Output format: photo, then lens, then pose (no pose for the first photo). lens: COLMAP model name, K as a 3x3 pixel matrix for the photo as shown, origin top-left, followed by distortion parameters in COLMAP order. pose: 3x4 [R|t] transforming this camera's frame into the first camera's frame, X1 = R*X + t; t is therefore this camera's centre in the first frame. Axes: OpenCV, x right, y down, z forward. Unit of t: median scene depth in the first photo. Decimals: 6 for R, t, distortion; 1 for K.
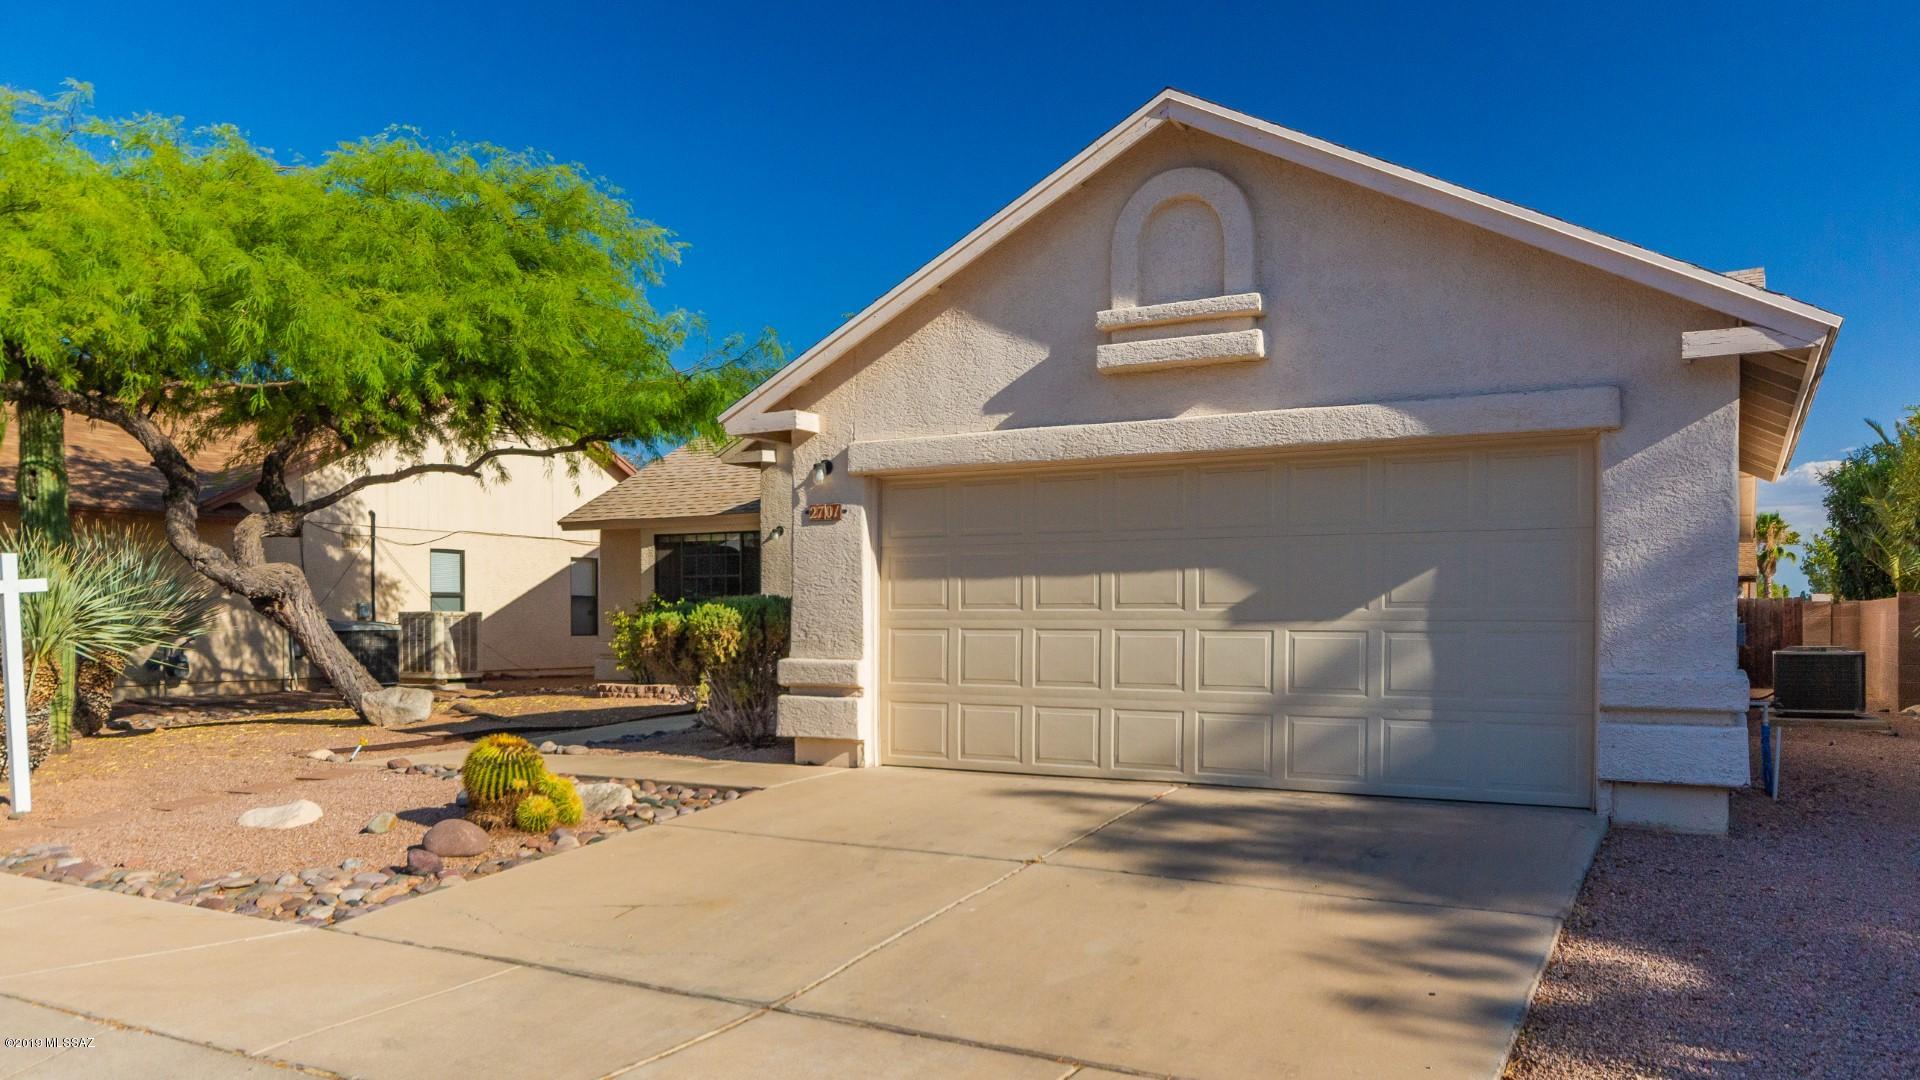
lens RADIAL K [[1386.1, 0, 960.0], [0, 1386.1, 540.0], [0, 0, 1]] dist [0.000464, 0.002349]
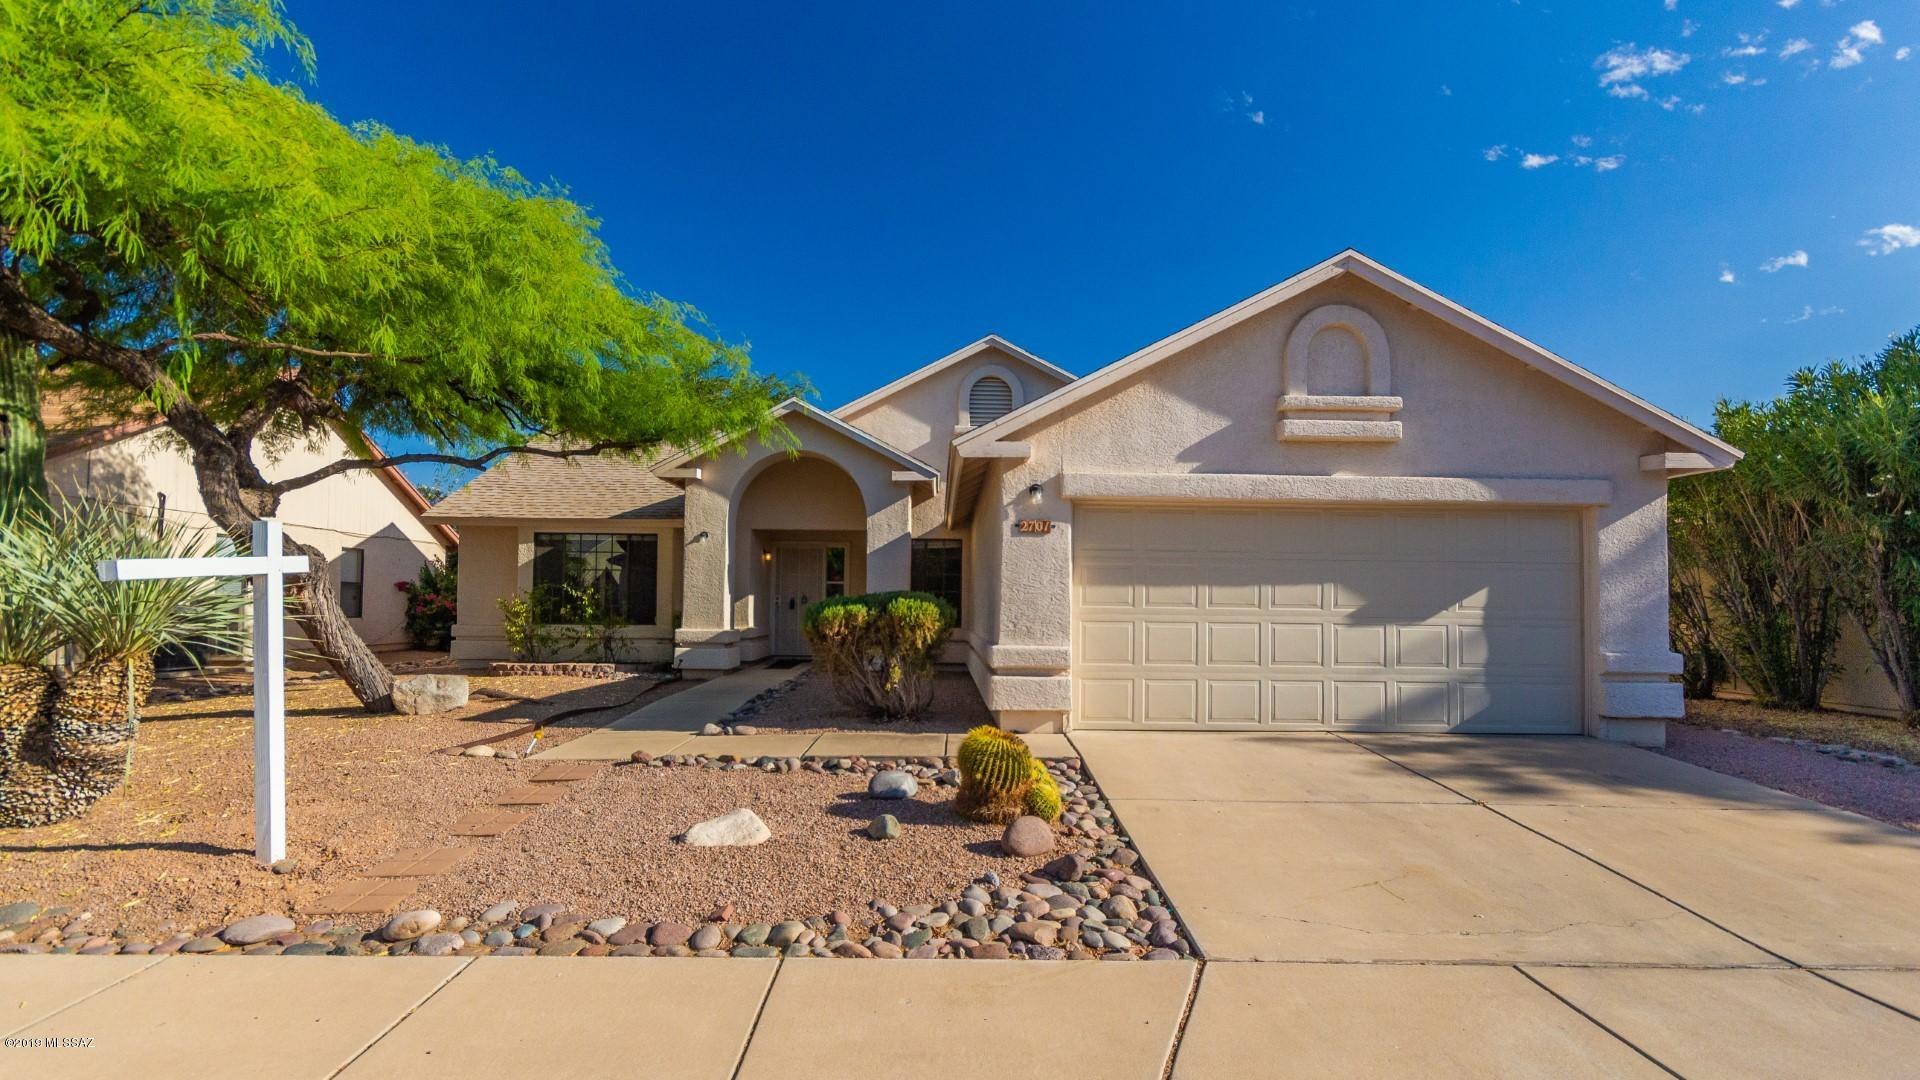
lens RADIAL K [[883.4, 0, 957.8], [0, 883.4, 527.4], [0, 0, 1]] dist [0.001169, 0.000212]
pose [[0.862074, 0.055747, 0.503708, -0.580066], [-0.039883, 0.998312, -0.042227, 0.017537], [-0.505211, 0.016314, 0.862842, 0.369387]]
